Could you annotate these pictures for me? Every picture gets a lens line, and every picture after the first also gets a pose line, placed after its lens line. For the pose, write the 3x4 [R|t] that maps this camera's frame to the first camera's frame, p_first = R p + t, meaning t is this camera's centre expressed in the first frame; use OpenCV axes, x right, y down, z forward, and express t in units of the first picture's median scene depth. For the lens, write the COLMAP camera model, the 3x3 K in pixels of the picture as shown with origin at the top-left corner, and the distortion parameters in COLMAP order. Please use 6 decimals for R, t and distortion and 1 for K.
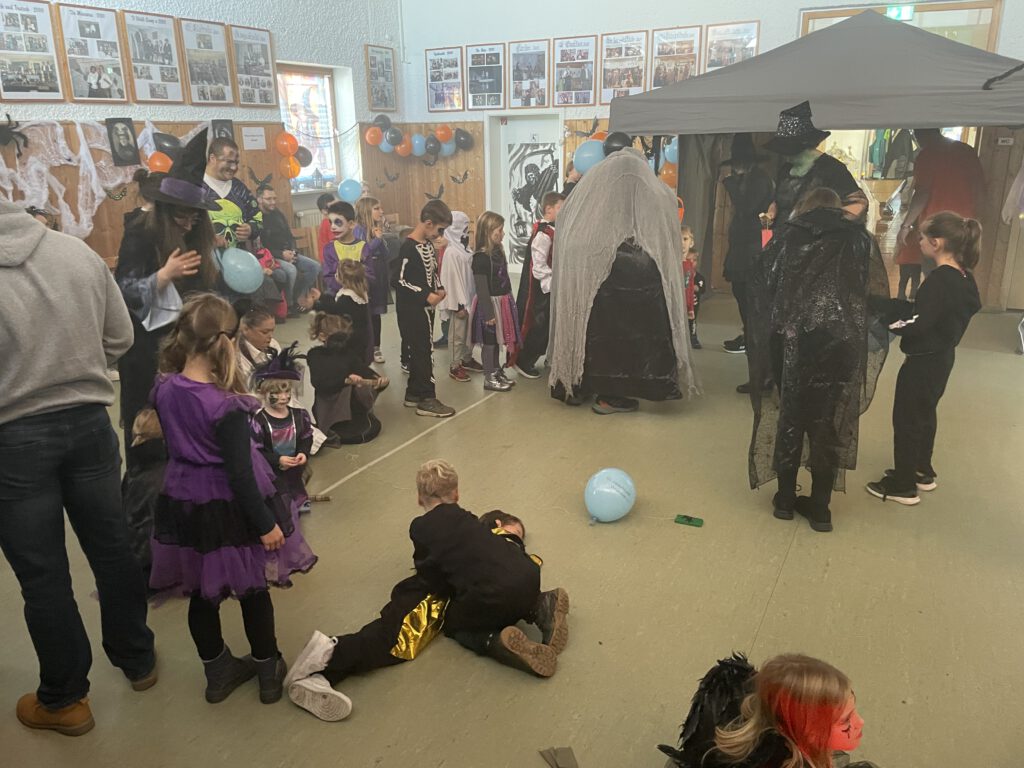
lens RADIAL K [[781.3, 0, 519.3], [0, 781.3, 385.2], [0, 0, 1]] dist [0.001928, -0.065124]
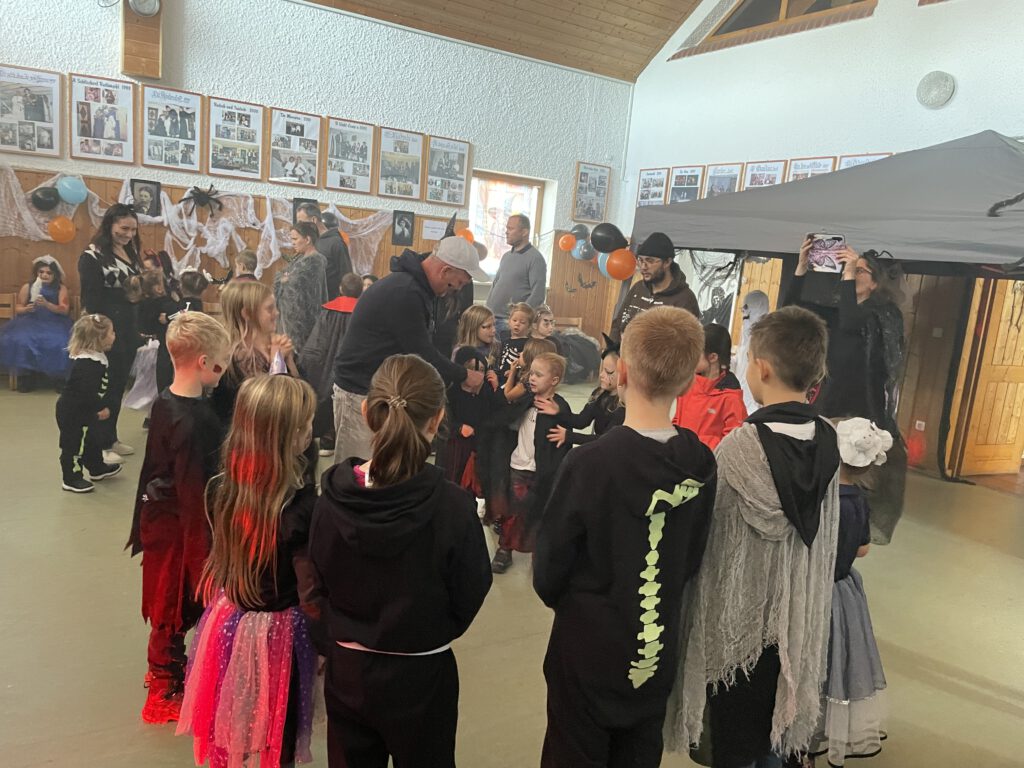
lens RADIAL K [[781.3, 0, 508.4], [0, 781.3, 385.7], [0, 0, 1]] dist [0.001928, -0.065124]
pose [[0.853061, 0.176944, -0.490896, 0.406450], [-0.252926, 0.963064, -0.092388, -0.017746], [0.456416, 0.202973, 0.866306, 0.106622]]
